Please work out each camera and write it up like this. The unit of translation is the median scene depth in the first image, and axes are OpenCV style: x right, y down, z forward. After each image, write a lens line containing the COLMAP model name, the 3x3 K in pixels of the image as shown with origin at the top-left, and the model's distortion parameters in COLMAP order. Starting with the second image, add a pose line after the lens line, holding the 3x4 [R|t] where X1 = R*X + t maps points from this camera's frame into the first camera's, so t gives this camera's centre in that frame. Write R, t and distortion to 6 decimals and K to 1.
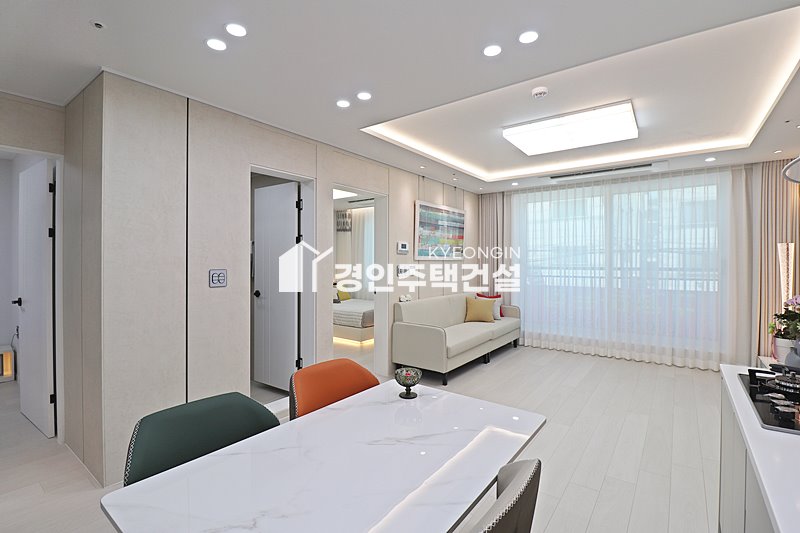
lens RADIAL K [[369.1, 0, 402.9], [0, 369.1, 260.9], [0, 0, 1]] dist [0.001906, -0.014523]
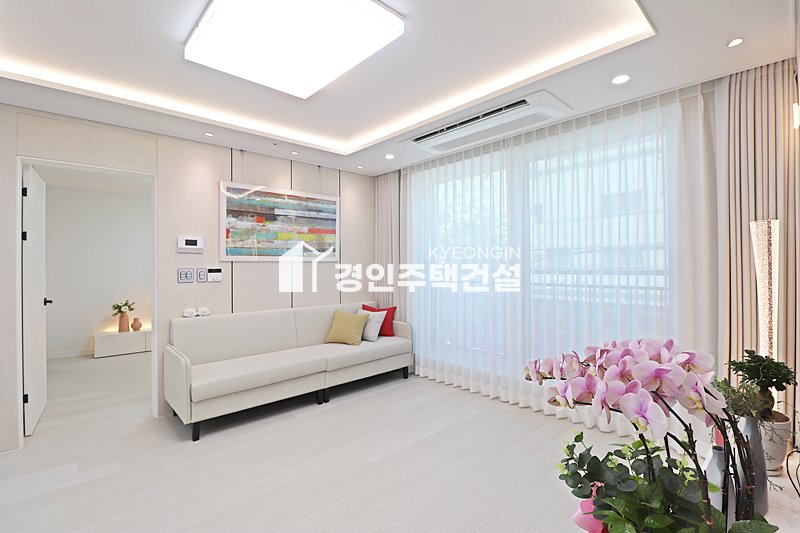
lens RADIAL K [[367.4, 0, 402.3], [0, 367.4, 262.9], [0, 0, 1]] dist [0.002372, -0.013774]
pose [[0.983034, -0.007774, -0.183256, 0.522991], [0.006769, 0.999958, -0.006108, 0.008345], [0.183296, 0.004764, 0.983046, 0.327309]]
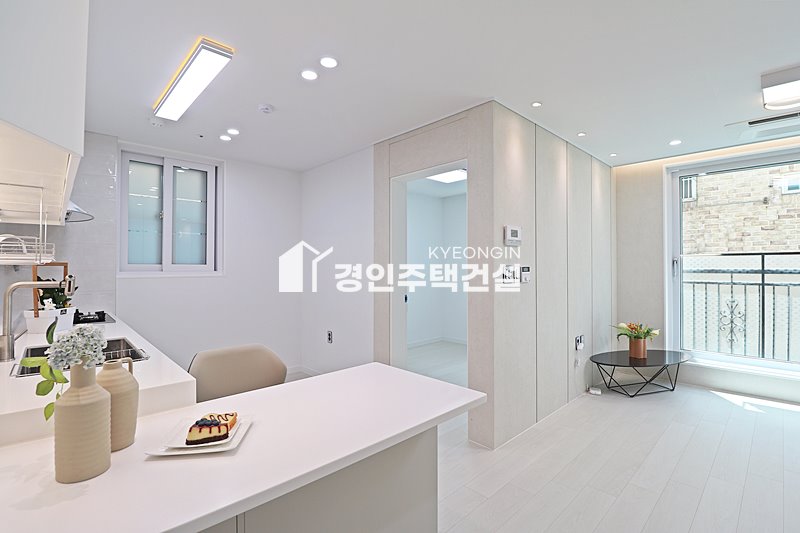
lens RADIAL K [[367.4, 0, 402.3], [0, 367.4, 262.9], [0, 0, 1]] dist [0.002372, -0.013774]
pose [[0.985815, -0.003231, -0.167804, -0.072933], [0.001297, 0.999931, -0.011636, 0.014320], [0.167830, 0.011253, 0.985752, 0.354525]]
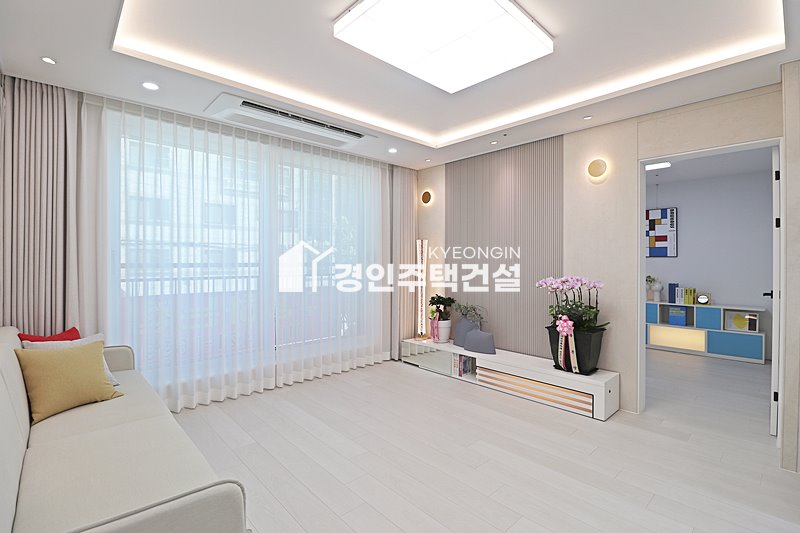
lens RADIAL K [[369.1, 0, 402.9], [0, 369.1, 260.9], [0, 0, 1]] dist [0.001906, -0.014523]
pose [[0.183397, 0.000129, 0.983039, -0.110941], [-0.001346, 0.999999, 0.000119, 0.015880], [-0.983038, -0.001345, 0.183397, 0.680437]]
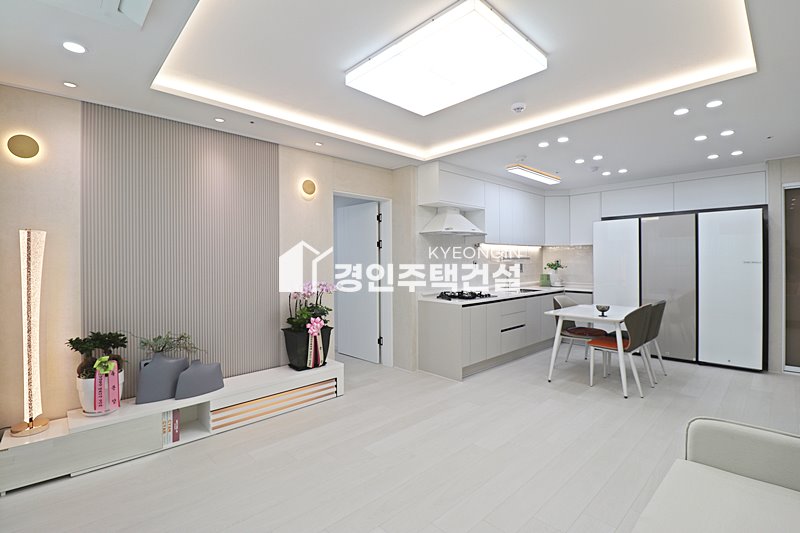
lens RADIAL K [[367.4, 0, 402.3], [0, 367.4, 262.9], [0, 0, 1]] dist [0.002372, -0.013774]
pose [[-0.985547, 0.007344, 0.169243, 0.294999], [0.008442, 0.999948, 0.005768, 0.003141], [-0.169191, 0.007113, -0.985558, 1.194058]]
